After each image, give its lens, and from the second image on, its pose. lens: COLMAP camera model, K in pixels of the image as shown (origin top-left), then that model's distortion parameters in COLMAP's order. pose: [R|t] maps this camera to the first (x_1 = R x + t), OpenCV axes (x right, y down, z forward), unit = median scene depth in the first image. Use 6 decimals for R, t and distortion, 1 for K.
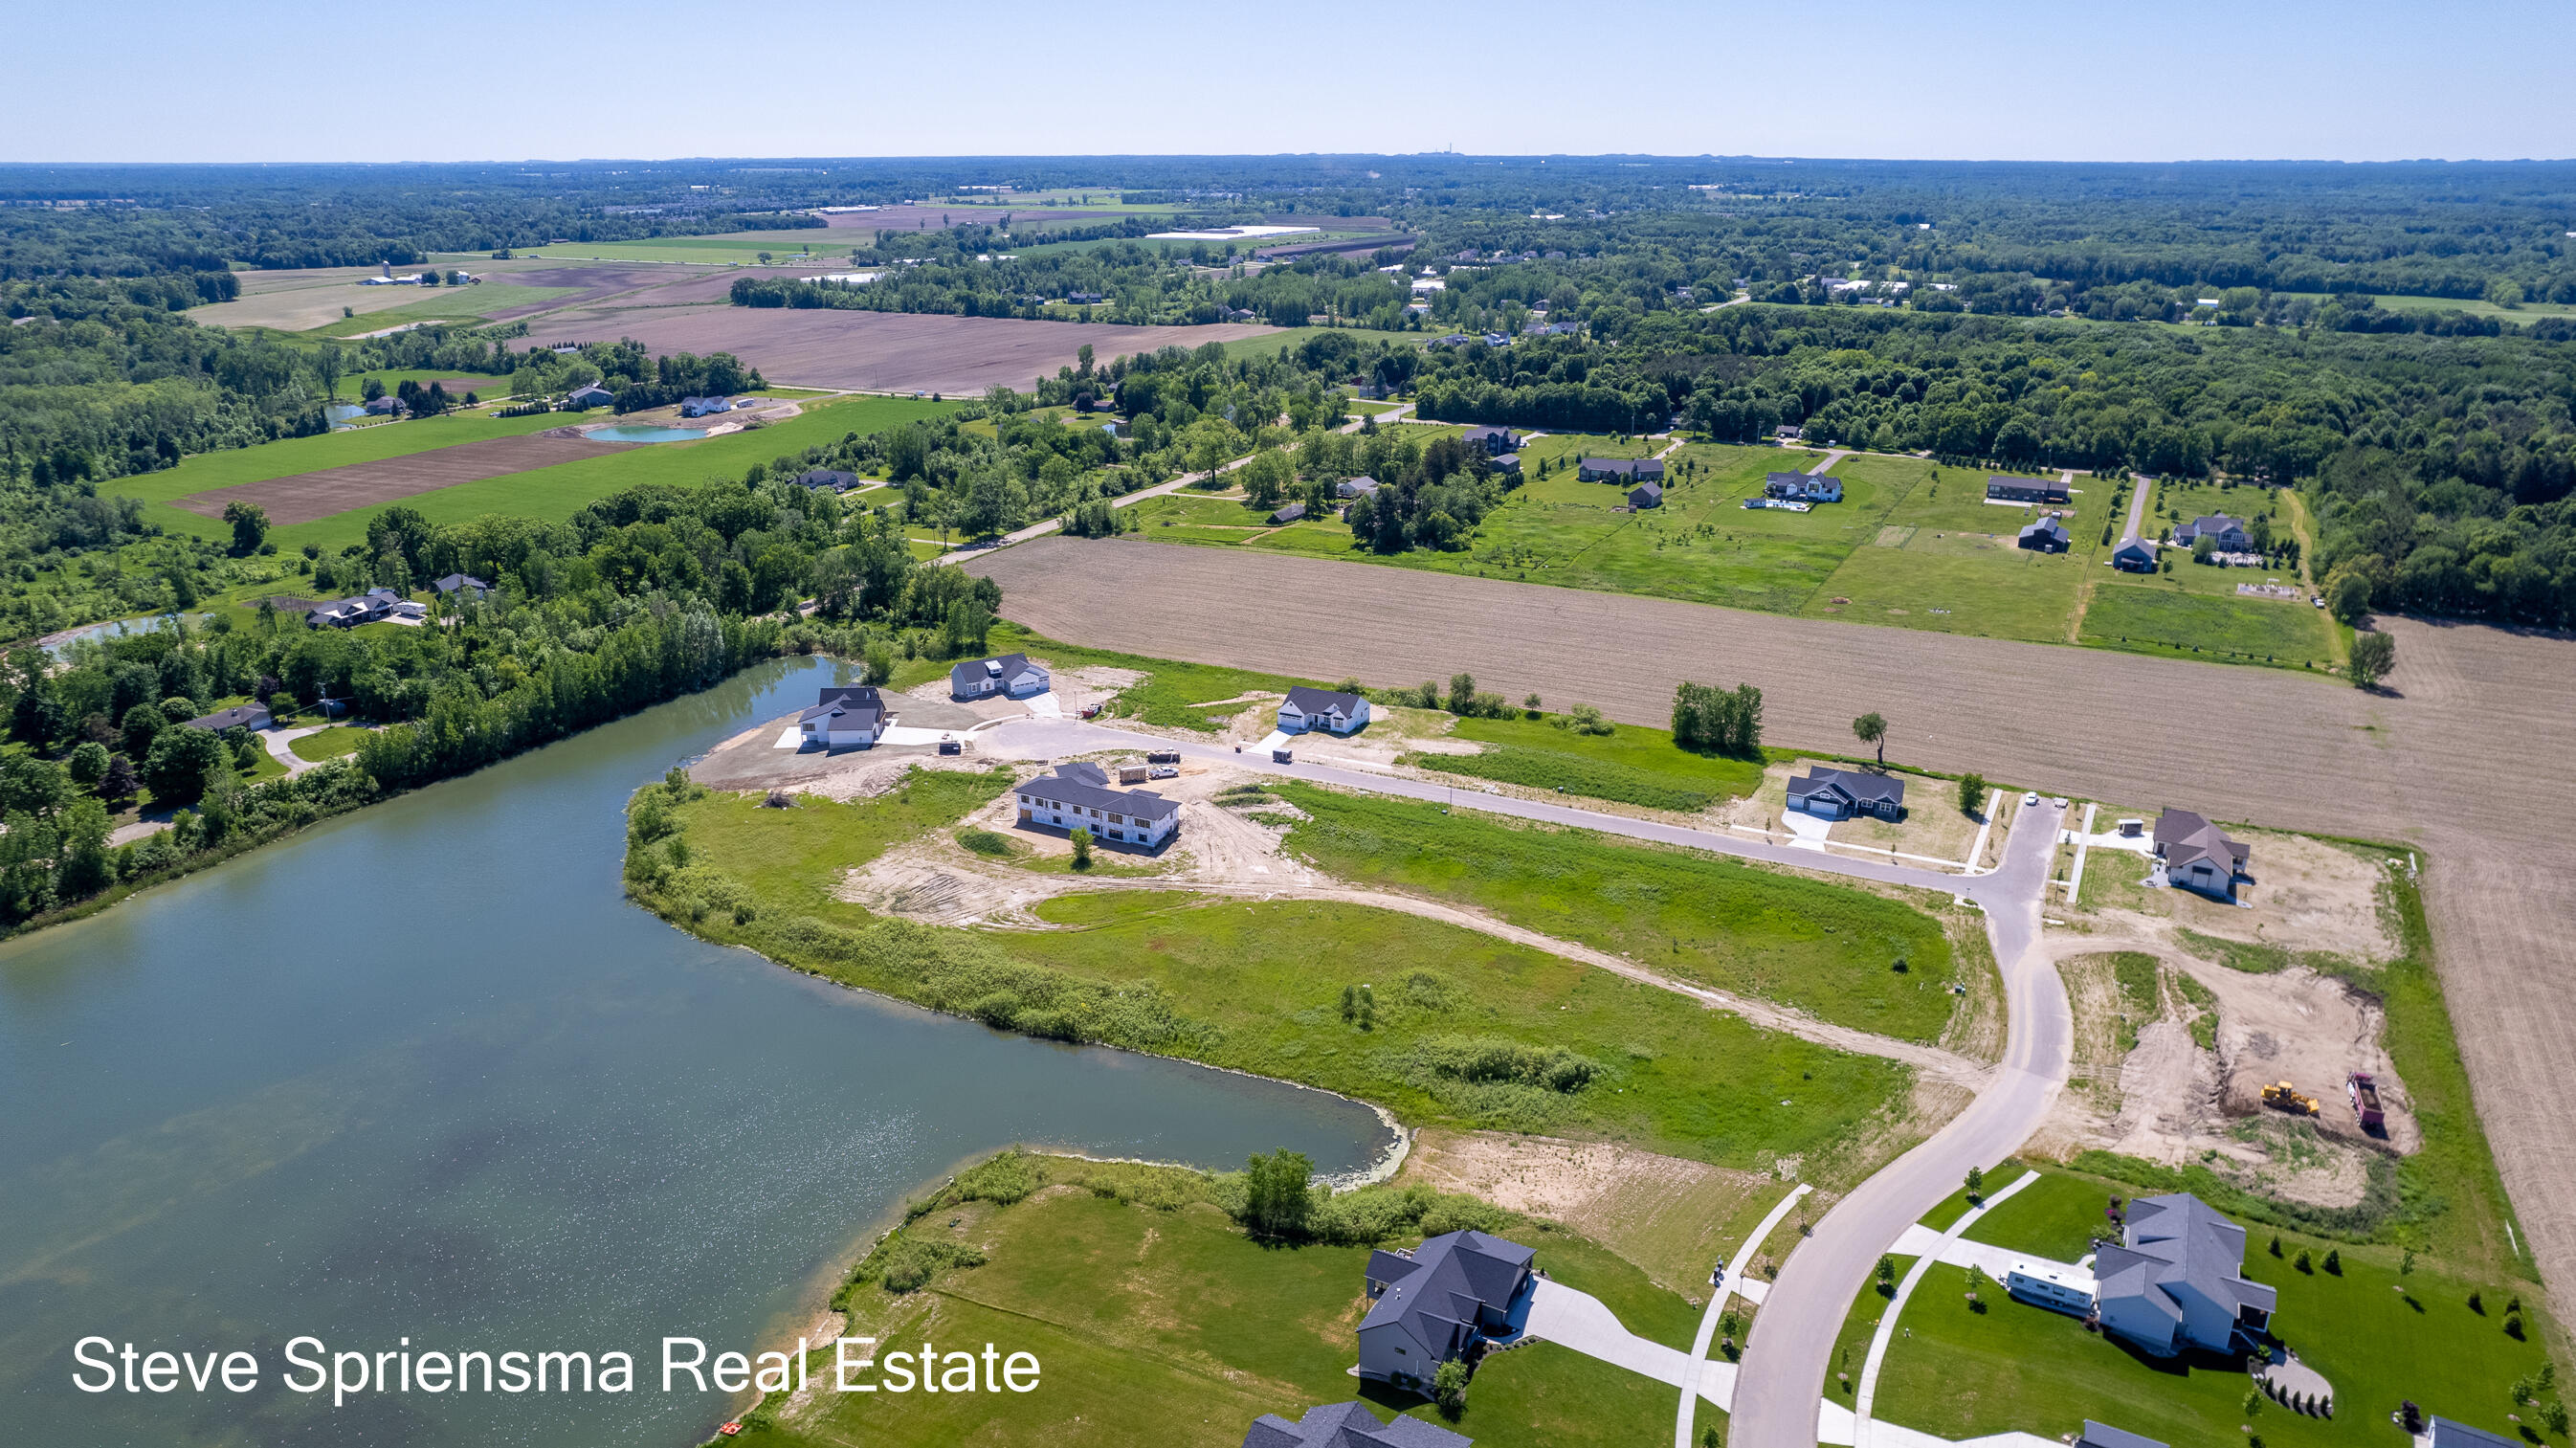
lens RADIAL K [[1672.9, 0, 1281.6], [0, 1672.9, 730.5], [0, 0, 1]] dist [-0.069770, 0.057168]
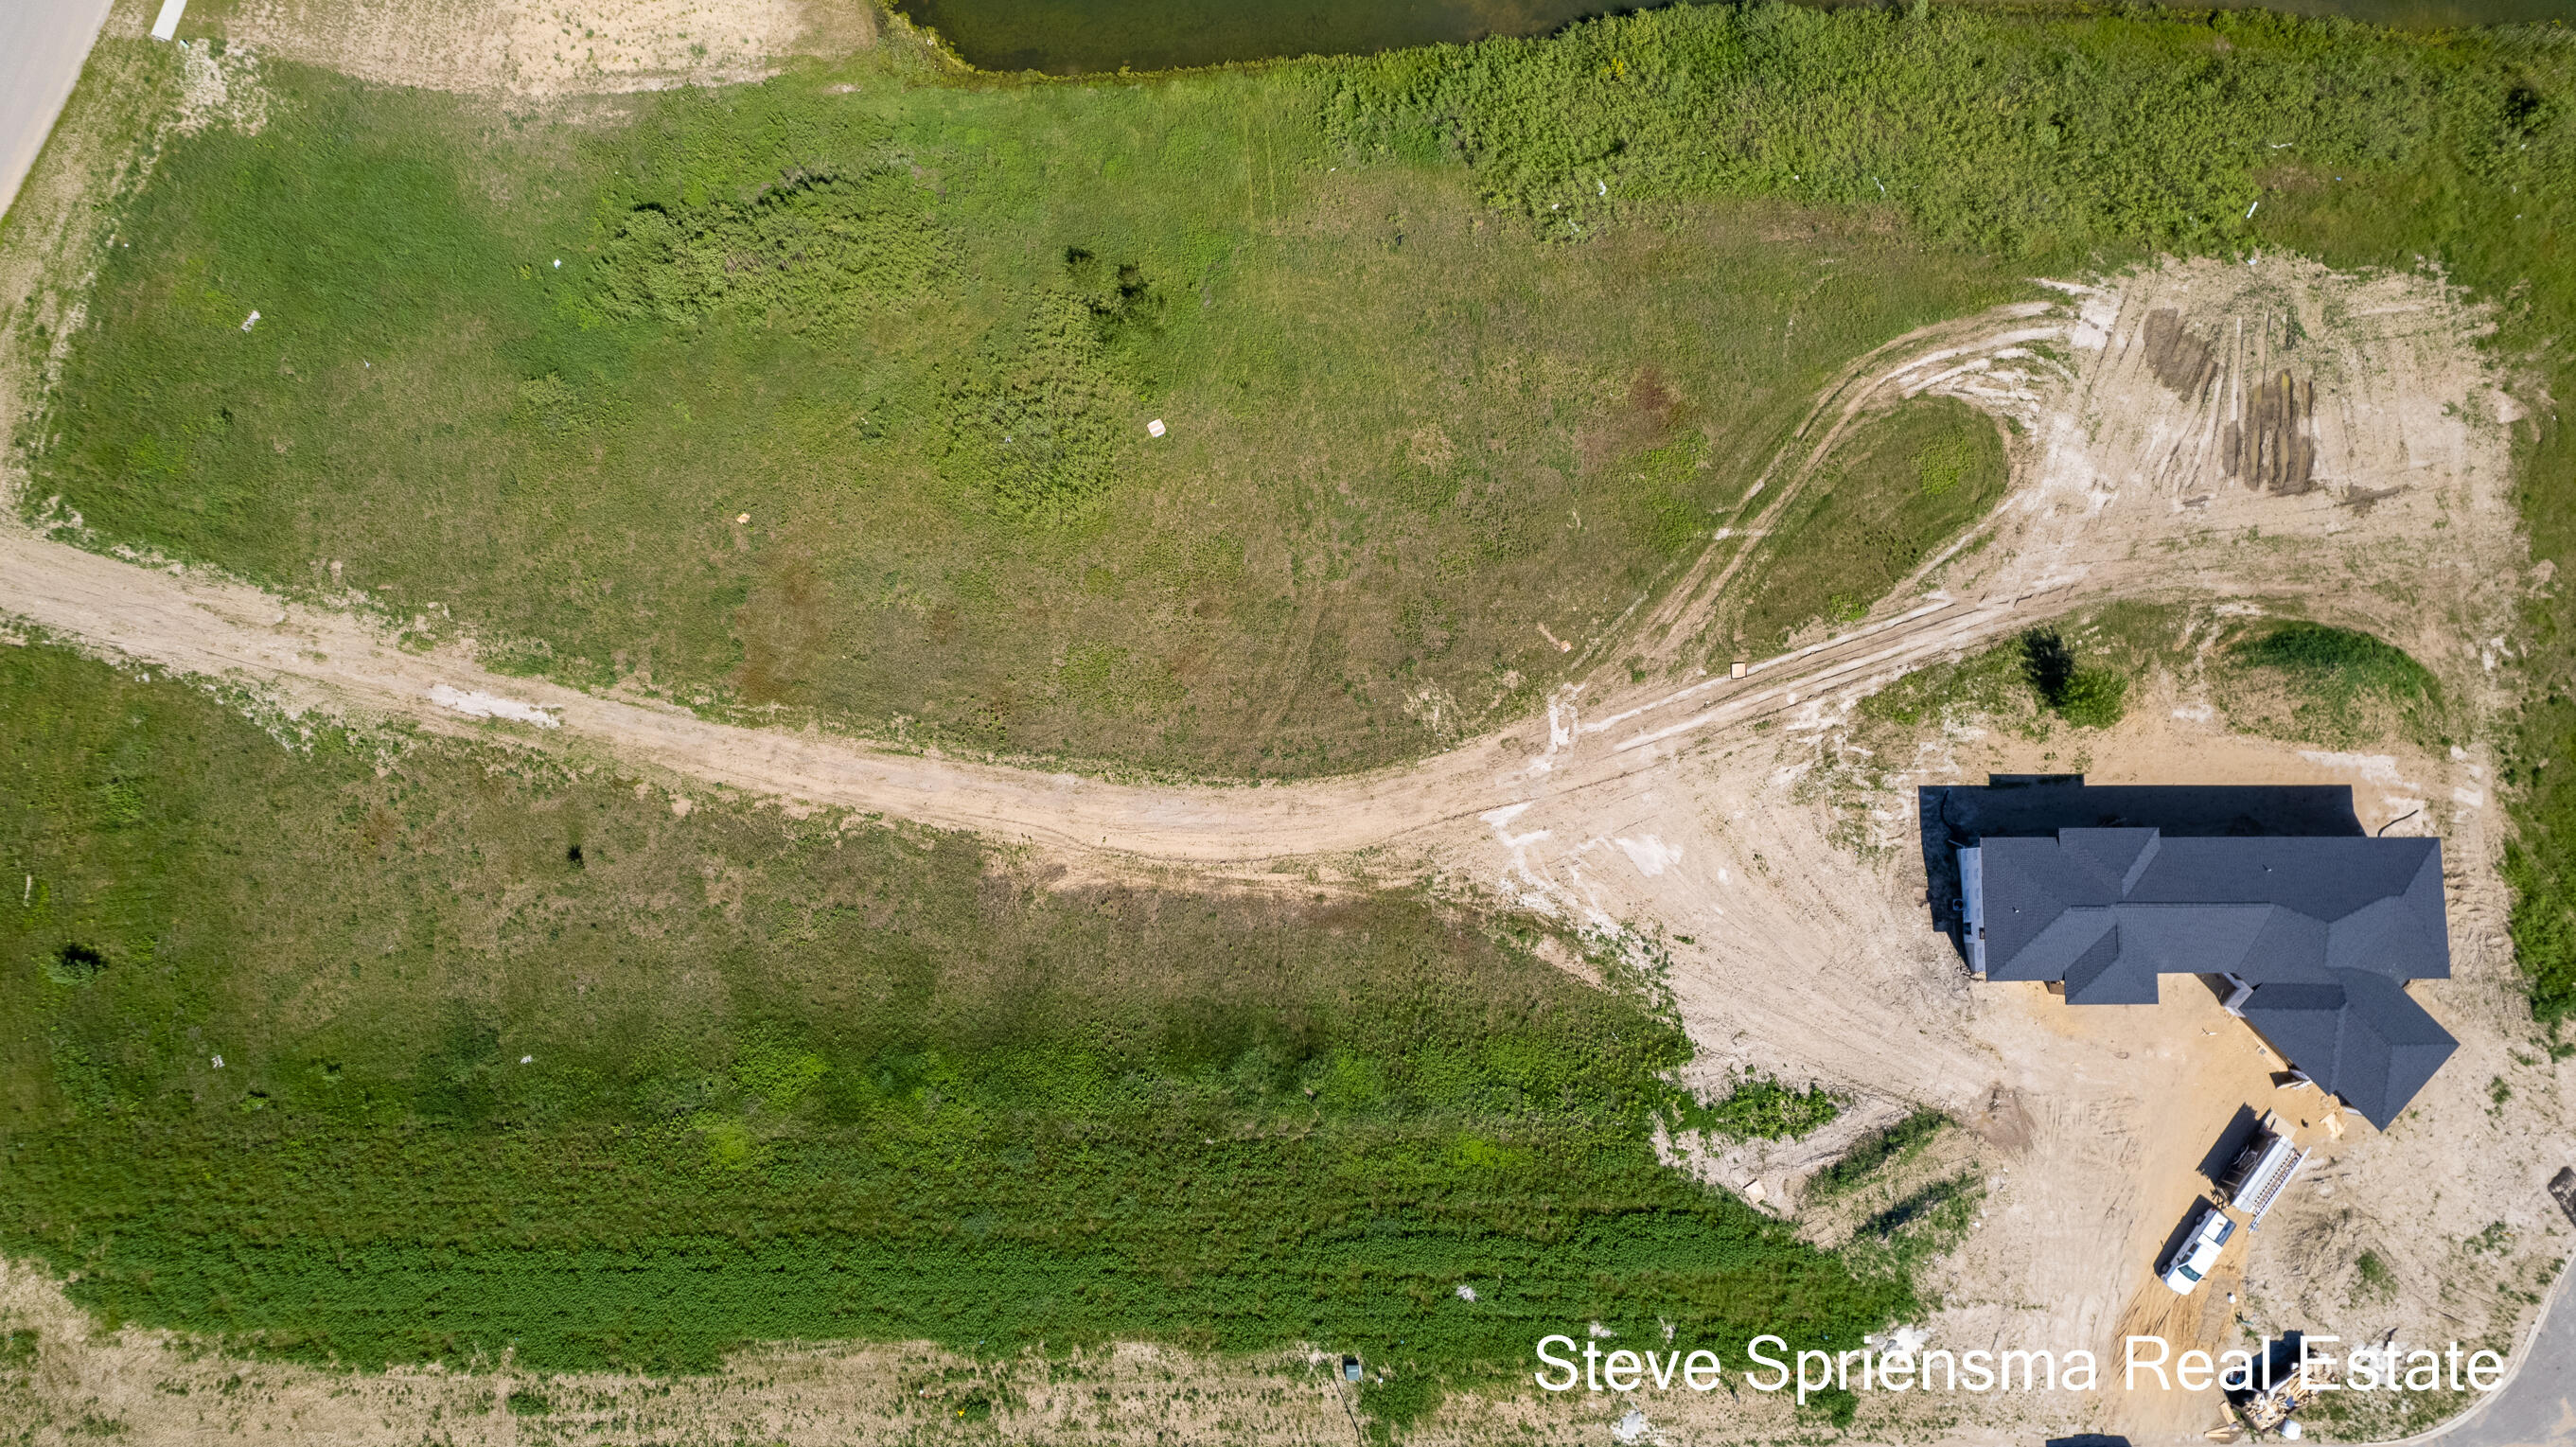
lens RADIAL K [[1606.5, 0, 1290.8], [0, 1606.5, 759.6], [0, 0, 1]] dist [-0.061387, 0.049725]
pose [[-0.887296, 0.457417, -0.058949, 0.064991], [-0.165469, -0.196425, 0.966456, -0.229555], [0.430494, 0.867287, 0.249976, 0.741659]]
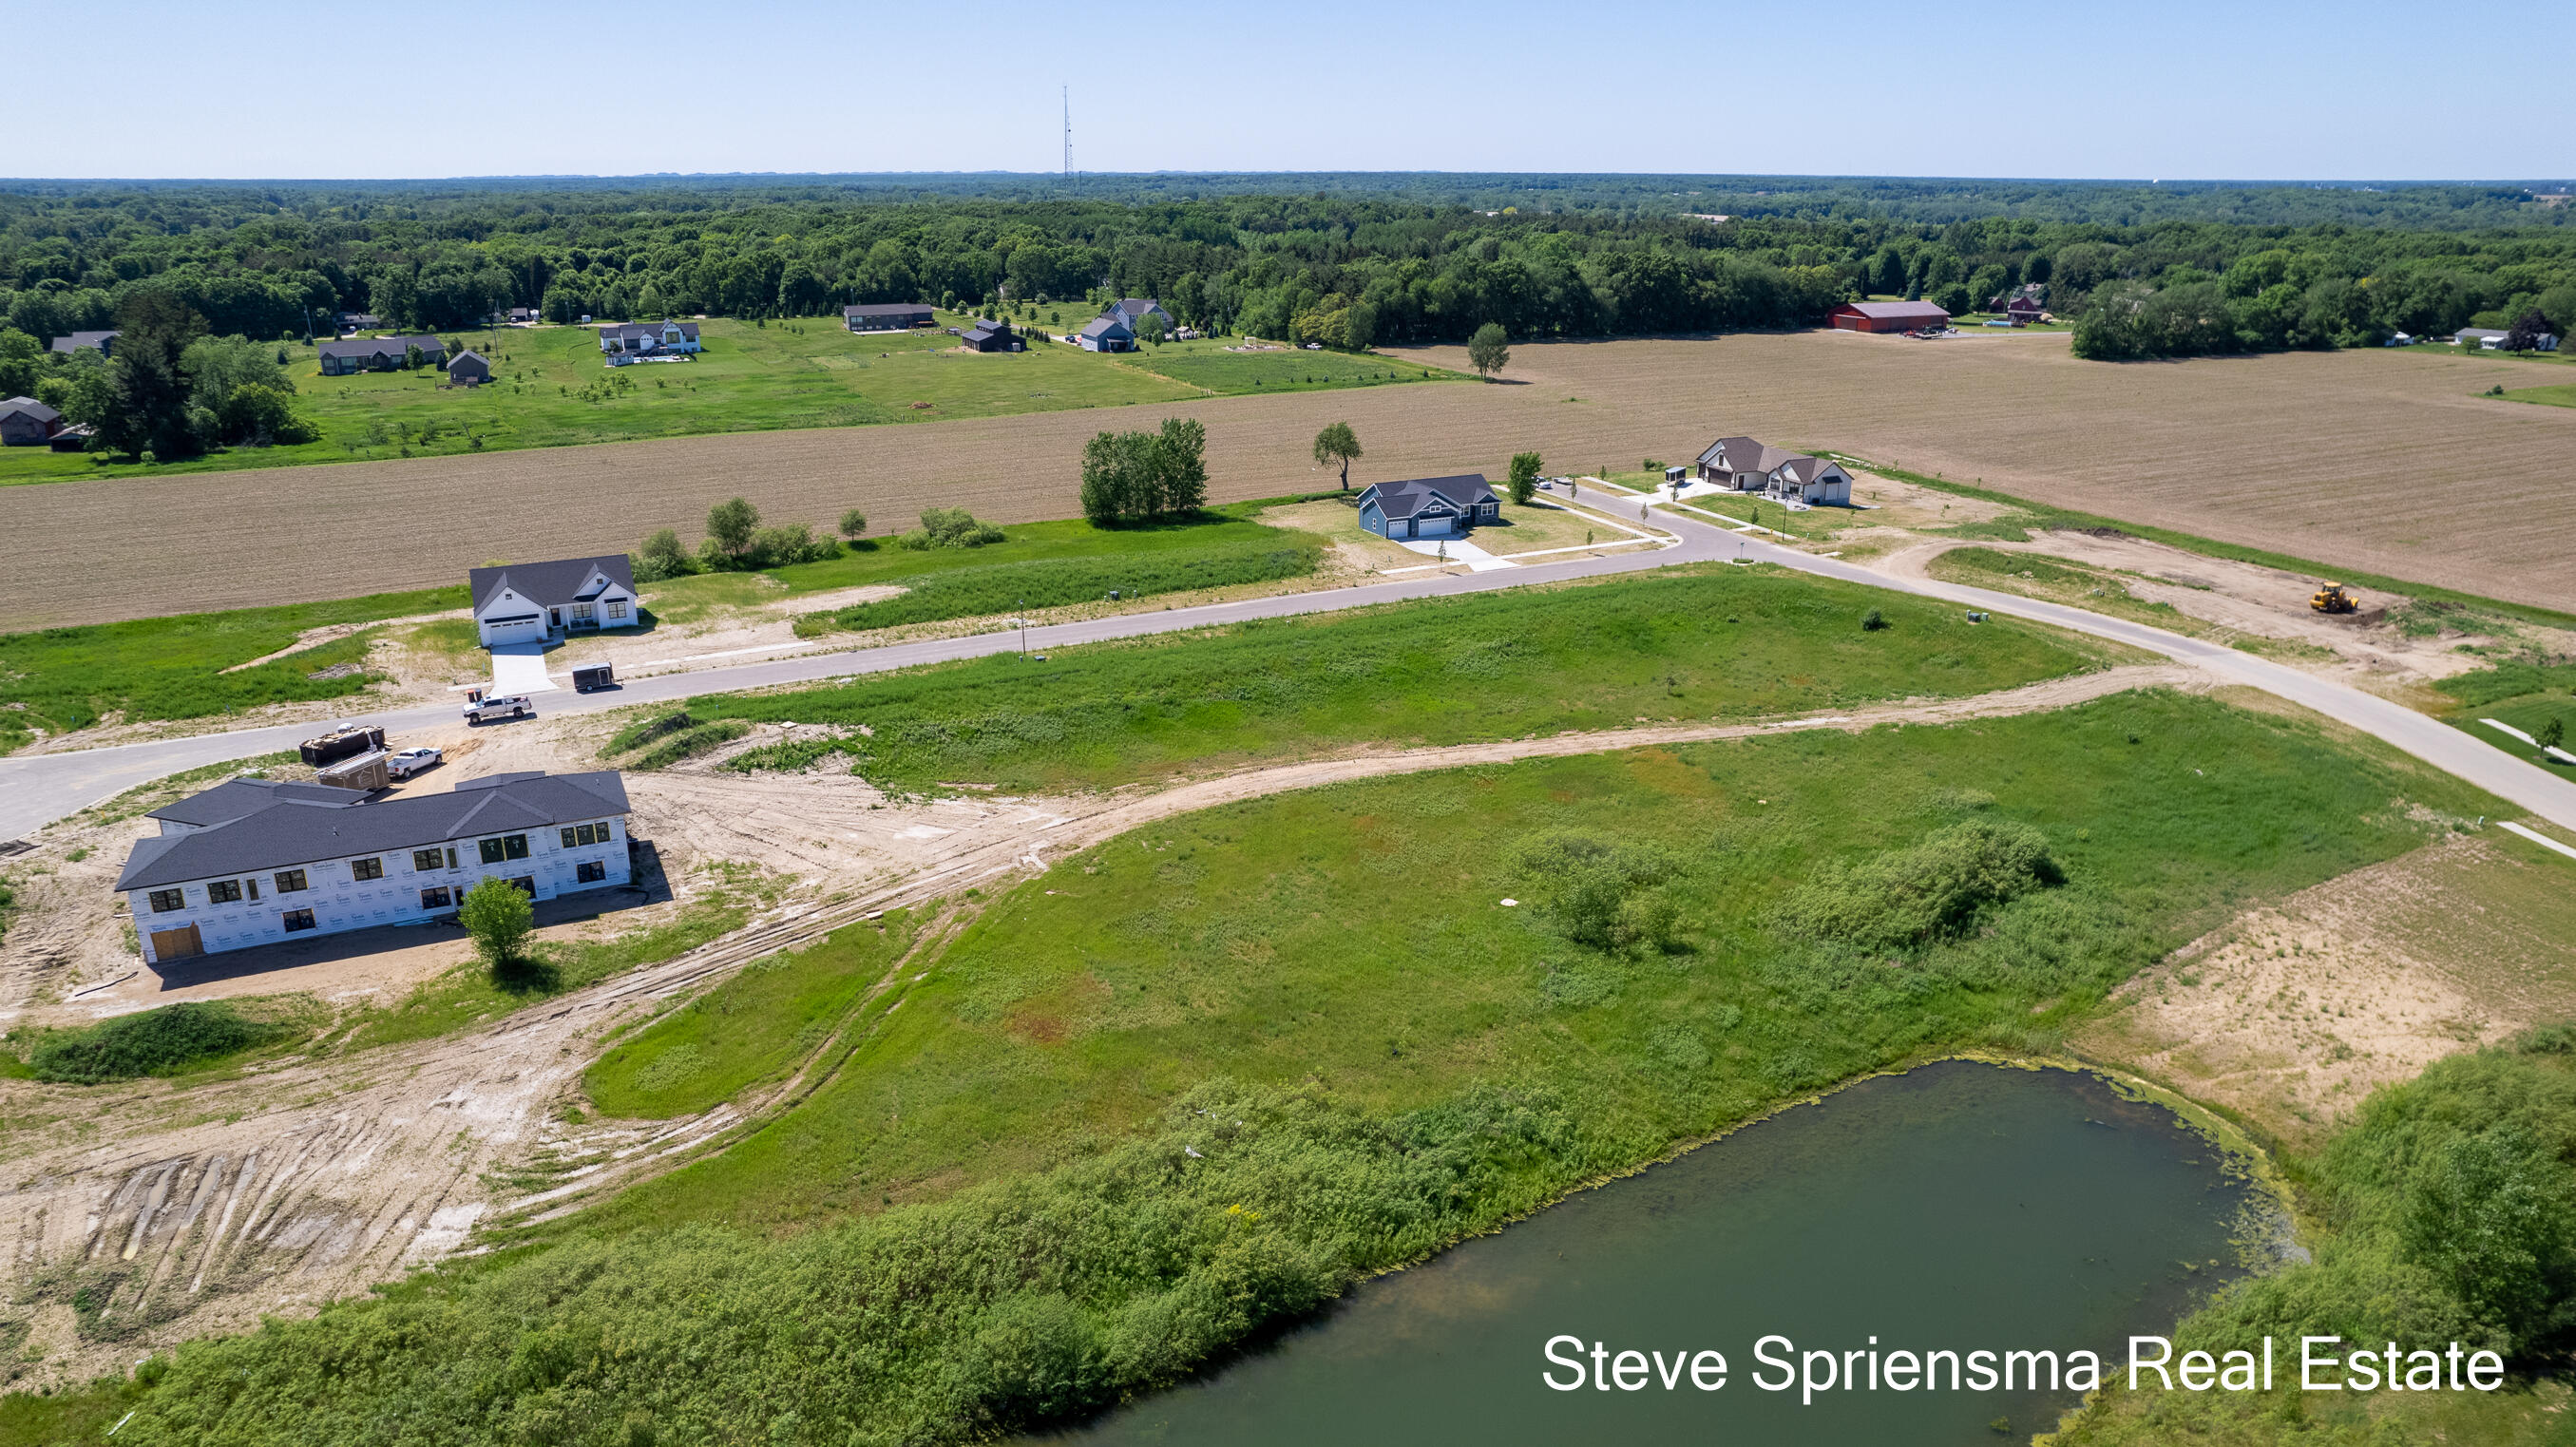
lens RADIAL K [[1663.4, 0, 1288.0], [0, 1663.4, 723.5], [0, 0, 1]] dist [-0.078243, 0.072344]
pose [[0.592935, -0.255073, 0.763784, -0.246228], [0.265836, 0.957333, 0.113338, 0.027542], [-0.760105, 0.135839, 0.635443, 0.562120]]
